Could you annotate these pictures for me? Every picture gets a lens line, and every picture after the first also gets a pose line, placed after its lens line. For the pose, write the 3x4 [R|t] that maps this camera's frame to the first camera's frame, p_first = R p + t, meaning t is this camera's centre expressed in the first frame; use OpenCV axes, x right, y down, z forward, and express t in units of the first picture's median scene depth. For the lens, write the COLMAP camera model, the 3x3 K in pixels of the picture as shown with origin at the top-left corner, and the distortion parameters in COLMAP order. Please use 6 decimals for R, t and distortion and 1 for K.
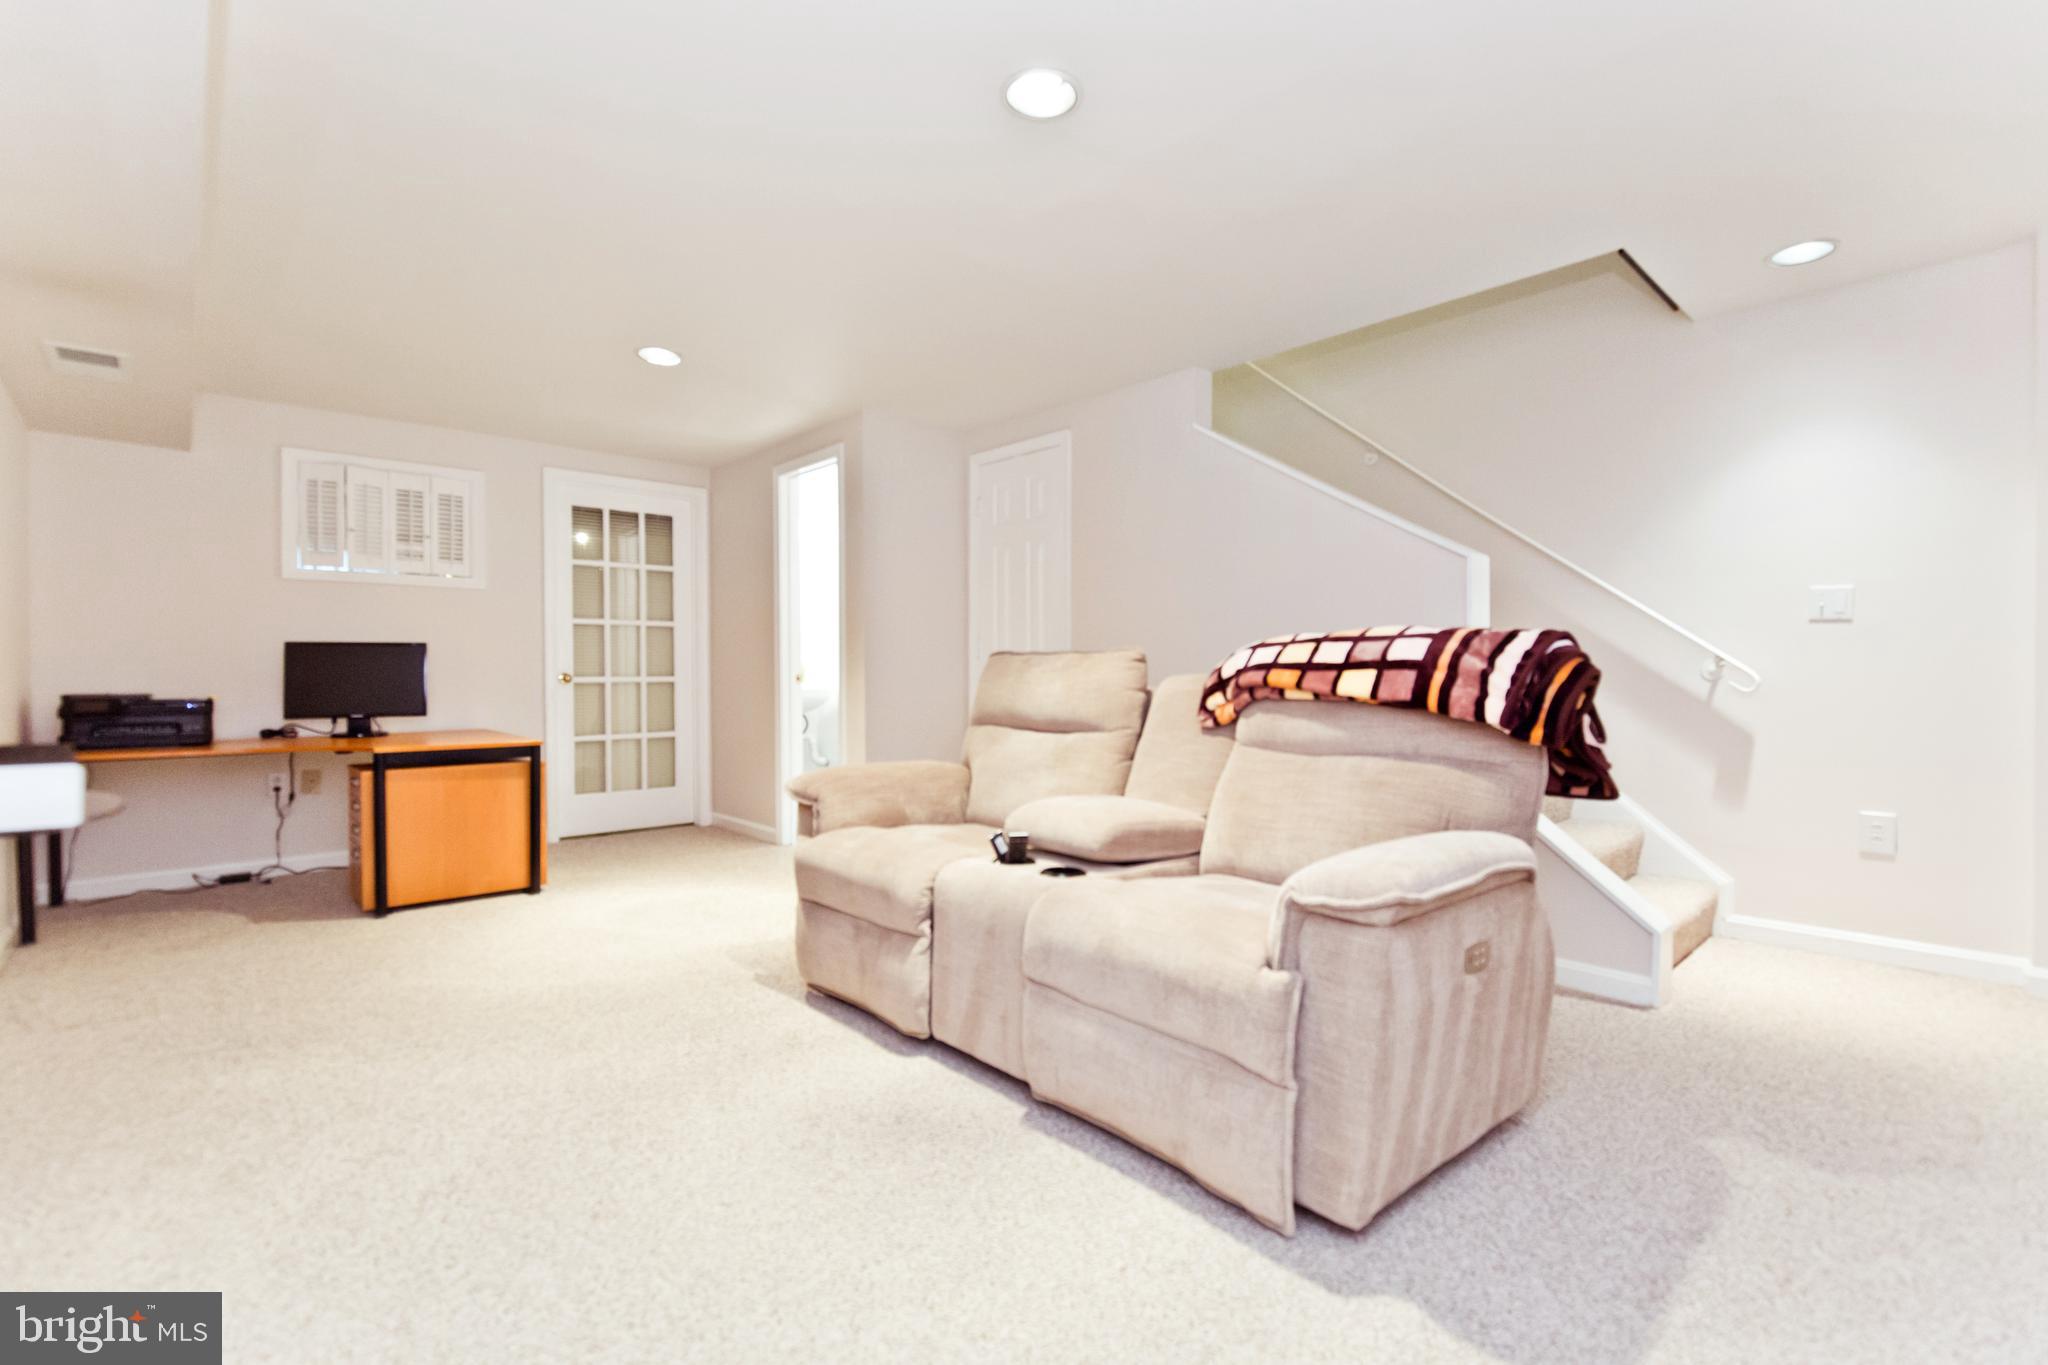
lens RADIAL K [[921.4, 0, 1022.9], [0, 921.4, 681.0], [0, 0, 1]] dist [0.004152, -0.000691]
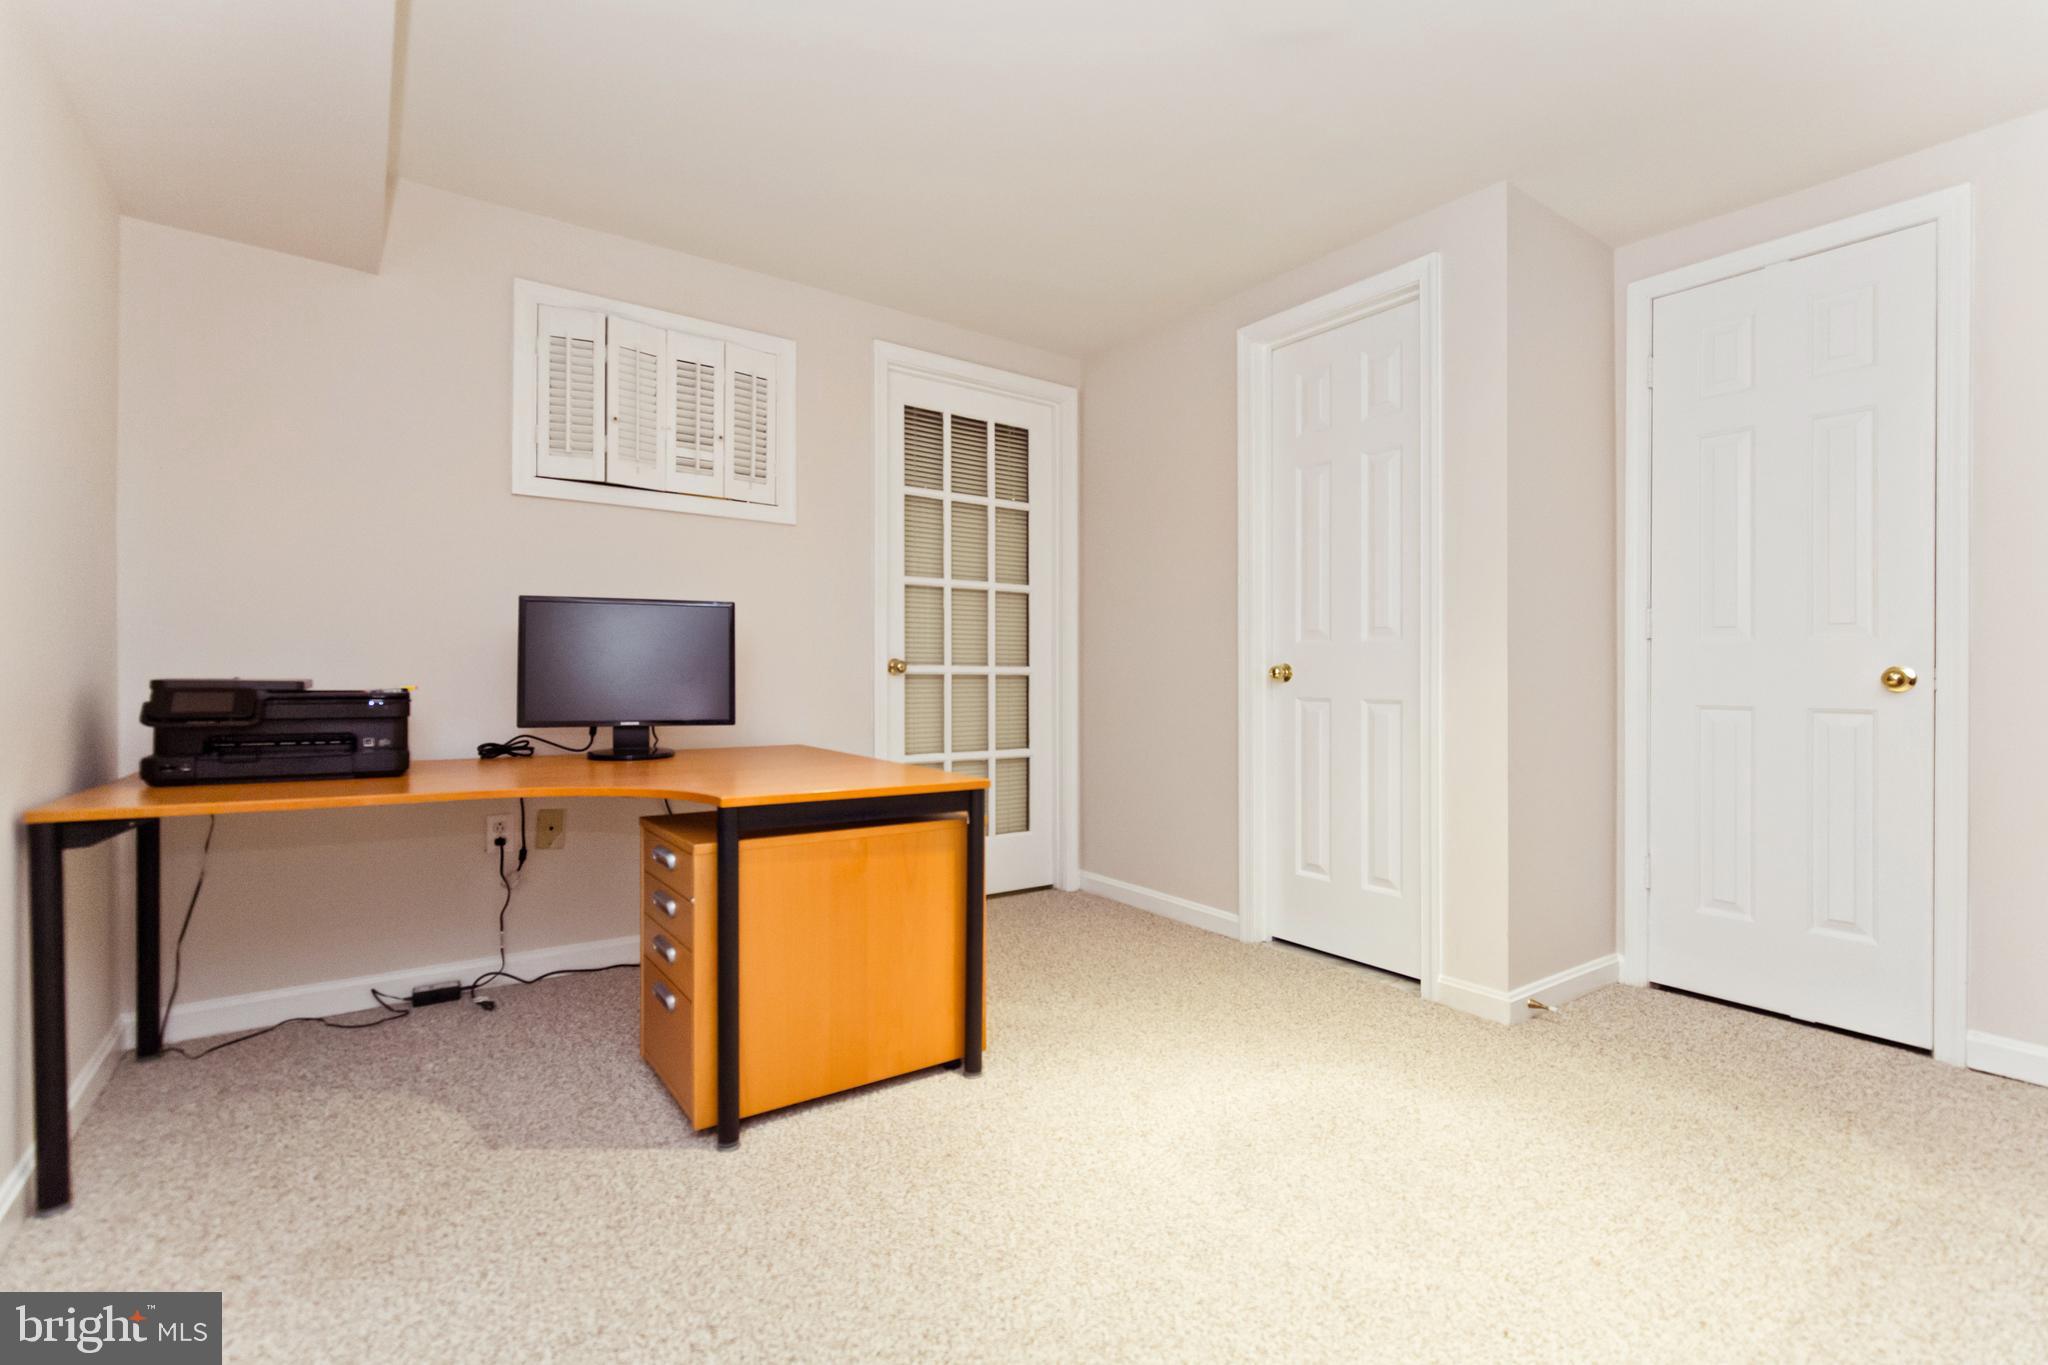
lens RADIAL K [[943.6, 0, 1056.8], [0, 943.6, 682.0], [0, 0, 1]] dist [0.001387, -0.000327]
pose [[0.994869, 0.012584, -0.100383, -0.380177], [-0.012582, 0.999921, 0.000655, 0.007566], [0.100383, 0.000611, 0.994949, 0.416659]]
